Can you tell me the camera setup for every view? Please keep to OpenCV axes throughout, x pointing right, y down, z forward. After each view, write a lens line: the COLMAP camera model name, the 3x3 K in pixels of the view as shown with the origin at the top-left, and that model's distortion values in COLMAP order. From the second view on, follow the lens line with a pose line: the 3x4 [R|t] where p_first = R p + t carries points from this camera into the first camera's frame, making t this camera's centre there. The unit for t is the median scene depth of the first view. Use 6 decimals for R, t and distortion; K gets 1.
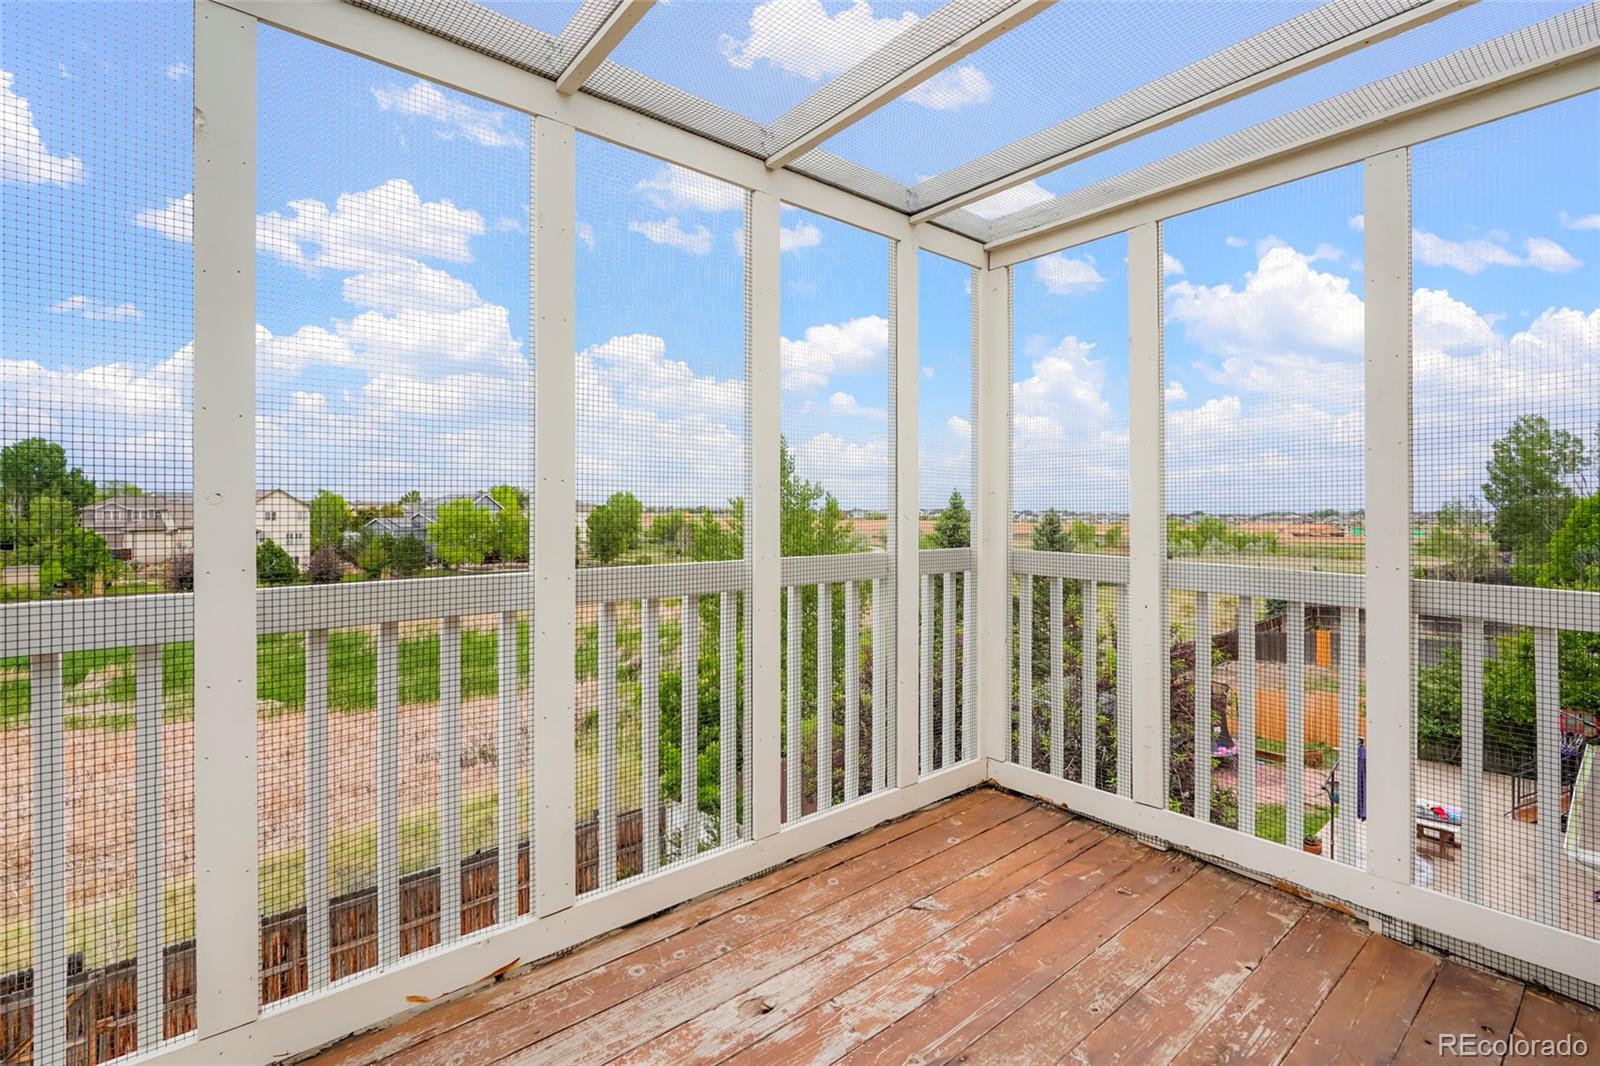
lens RADIAL K [[729.8, 0, 800.7], [0, 729.8, 519.8], [0, 0, 1]] dist [-0.004598, 0.004761]
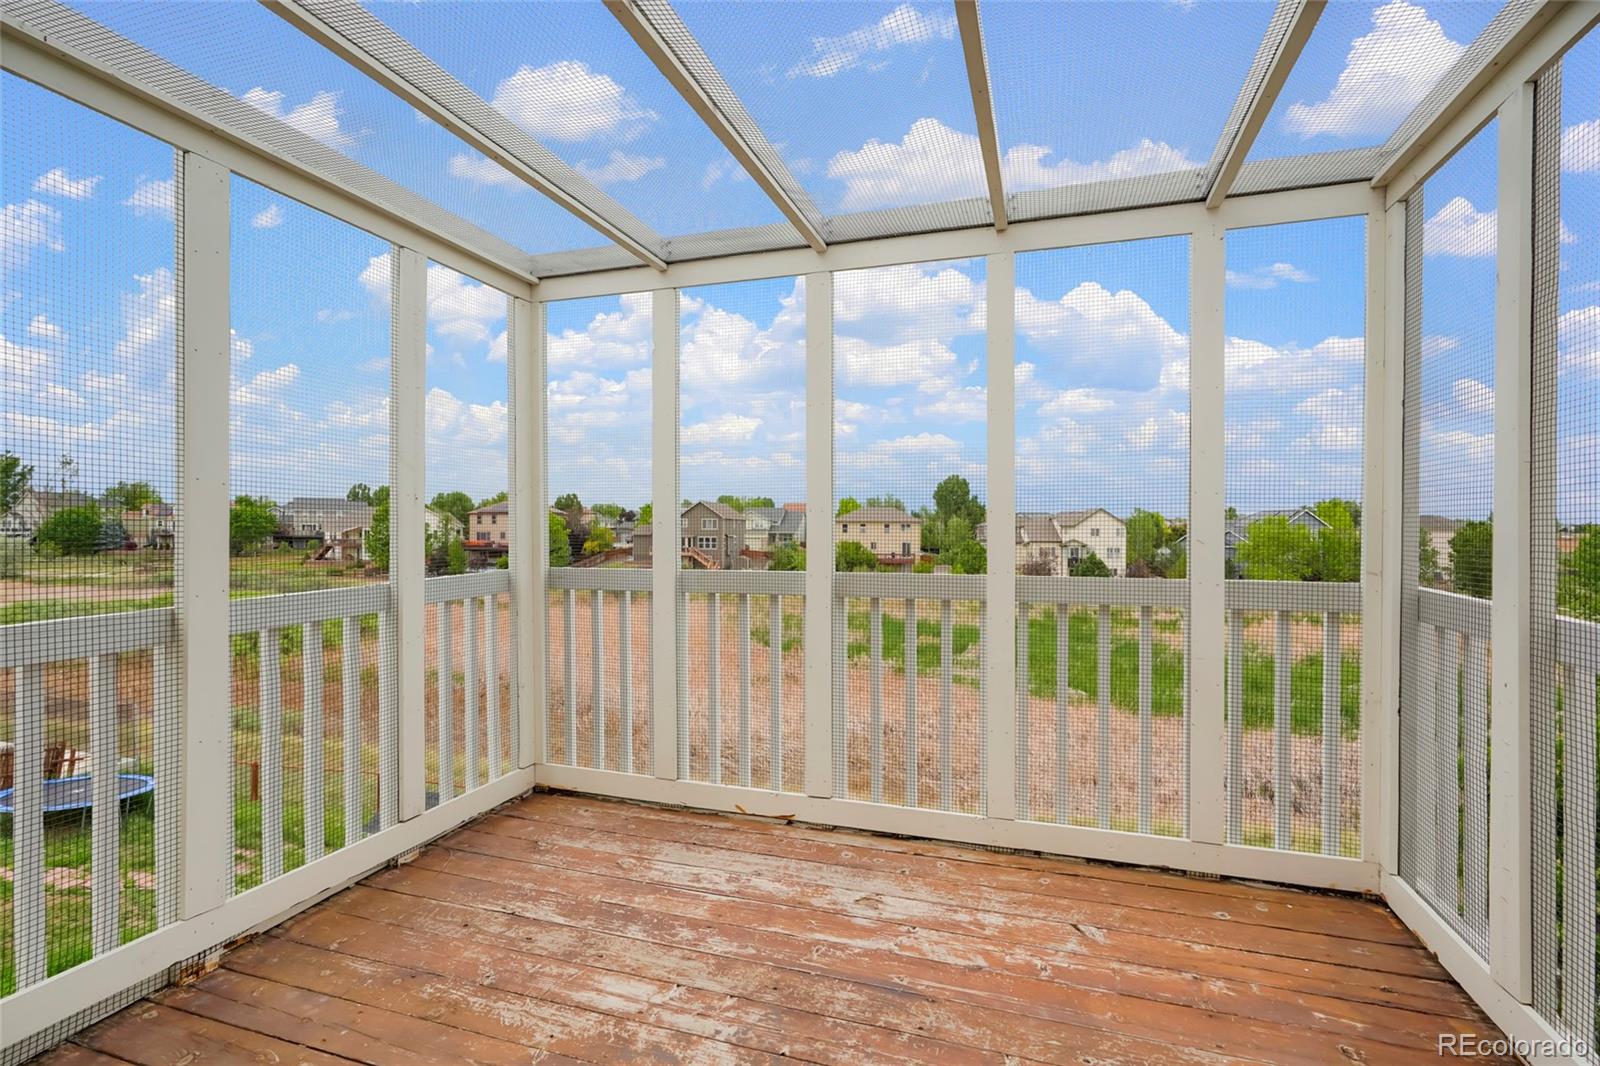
lens RADIAL K [[729.8, 0, 807.9], [0, 729.8, 539.8], [0, 0, 1]] dist [-0.004598, 0.004761]
pose [[0.539153, 0.016605, -0.842044, 0.821281], [-0.013540, 0.999847, 0.011048, -0.009055], [0.842099, 0.005445, 0.539296, 0.147916]]
